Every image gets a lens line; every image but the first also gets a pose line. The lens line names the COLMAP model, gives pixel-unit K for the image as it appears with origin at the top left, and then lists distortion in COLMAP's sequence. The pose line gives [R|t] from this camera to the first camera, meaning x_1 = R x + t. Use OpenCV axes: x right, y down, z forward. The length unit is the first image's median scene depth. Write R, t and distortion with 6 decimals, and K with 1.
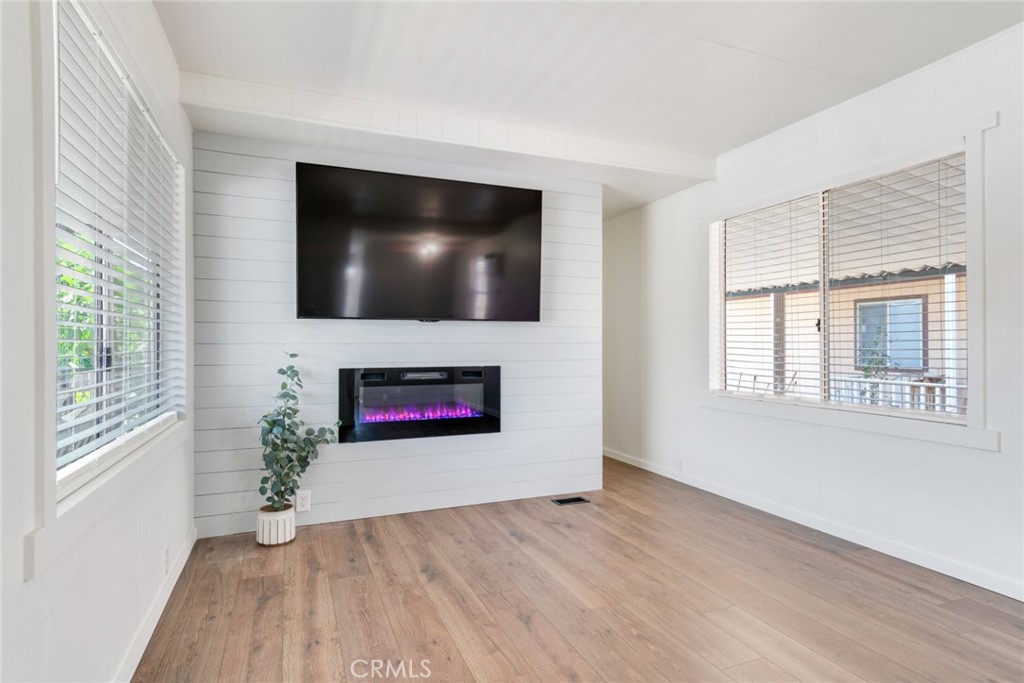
lens RADIAL K [[546.5, 0, 514.3], [0, 546.5, 343.6], [0, 0, 1]] dist [-0.003621, -0.001382]
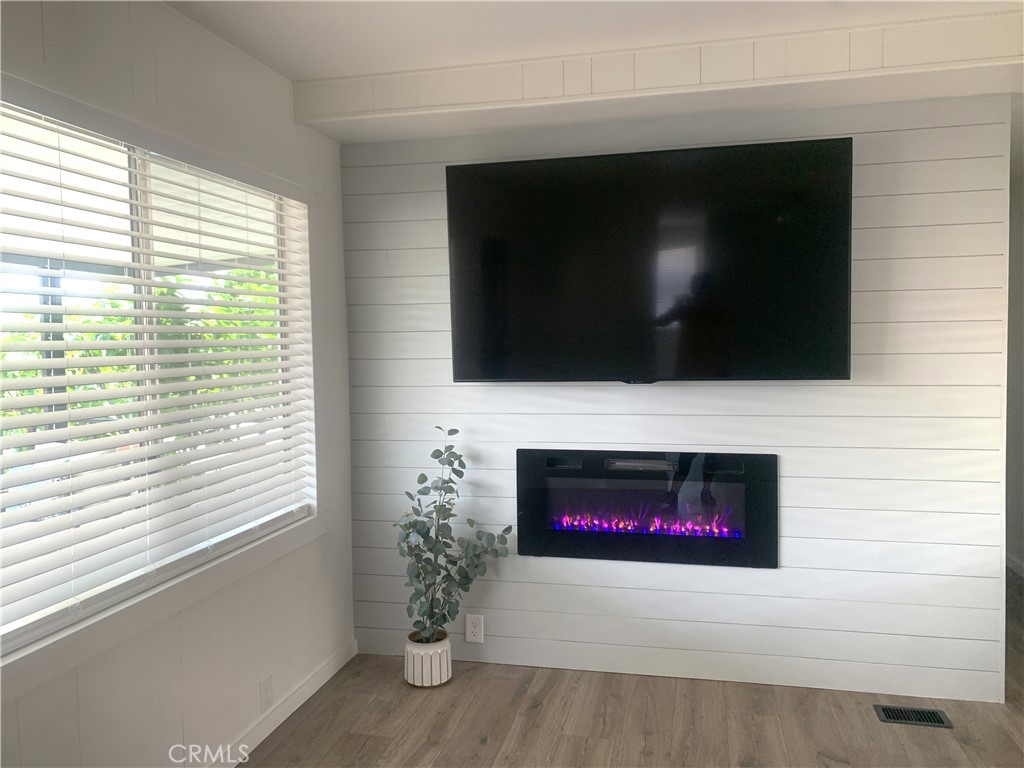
lens RADIAL K [[793.9, 0, 515.1], [0, 793.9, 380.5], [0, 0, 1]] dist [0.012638, 0.000044]
pose [[0.818432, 0.017243, -0.574344, 0.271311], [0.011859, 0.998830, 0.046886, -0.095448], [0.574481, -0.045184, 0.817270, 0.186734]]
